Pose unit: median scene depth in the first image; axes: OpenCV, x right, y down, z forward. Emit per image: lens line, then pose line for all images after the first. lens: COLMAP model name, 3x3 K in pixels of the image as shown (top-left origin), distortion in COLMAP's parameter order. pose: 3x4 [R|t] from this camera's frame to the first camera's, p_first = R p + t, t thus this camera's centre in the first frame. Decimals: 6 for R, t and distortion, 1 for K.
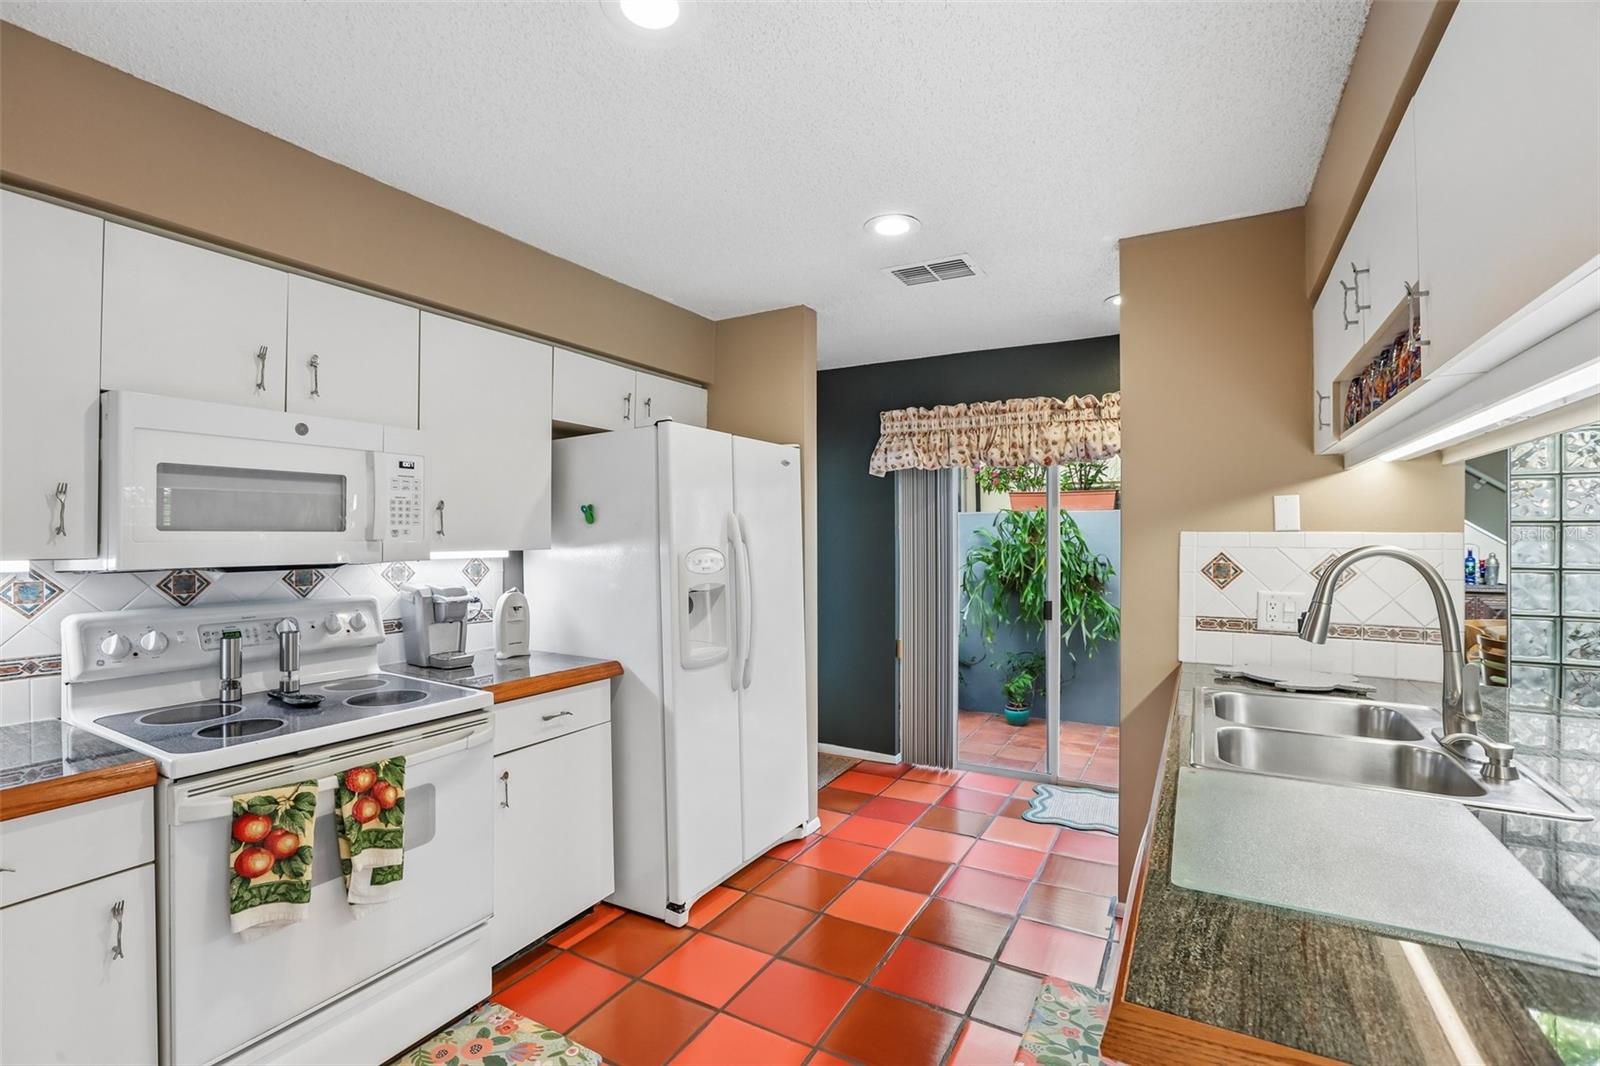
lens RADIAL K [[725.0, 0, 796.6], [0, 725.0, 533.7], [0, 0, 1]] dist [-0.064502, 0.026533]
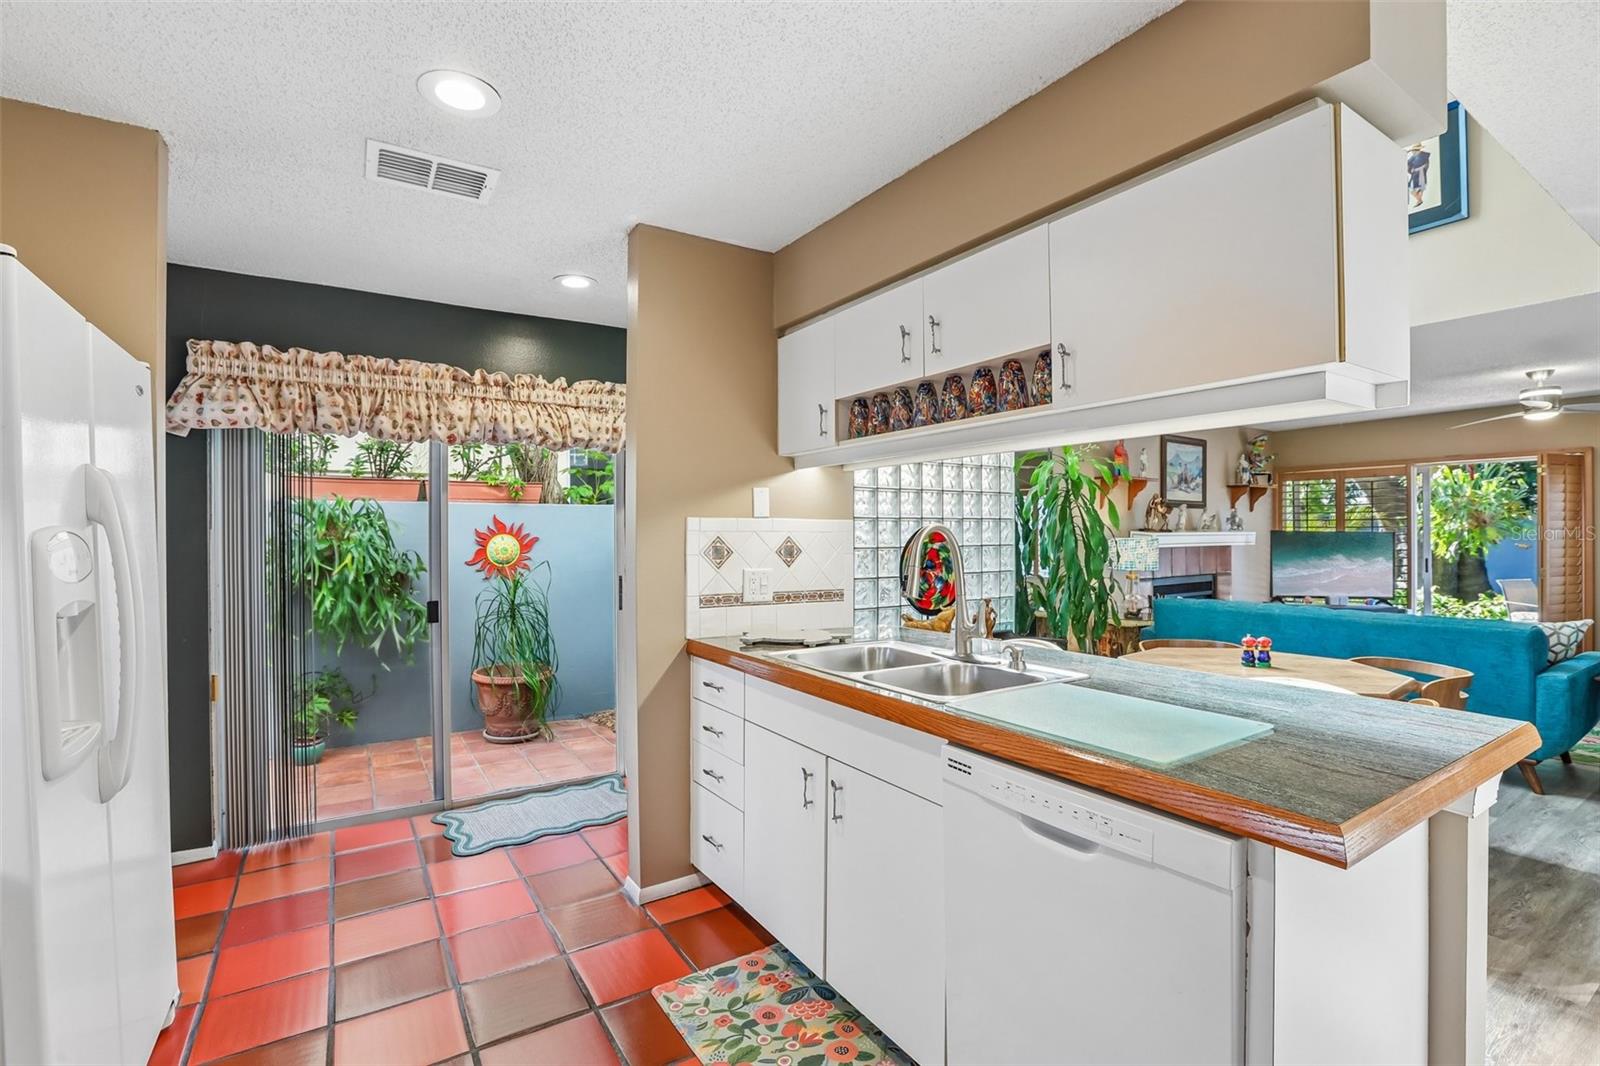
lens RADIAL K [[725.0, 0, 796.6], [0, 725.0, 533.7], [0, 0, 1]] dist [-0.064502, 0.026533]
pose [[0.460942, 0.000079, 0.887430, -0.219733], [0.001074, 0.999999, -0.000647, 0.014259], [-0.887429, 0.001251, 0.460942, 0.225657]]
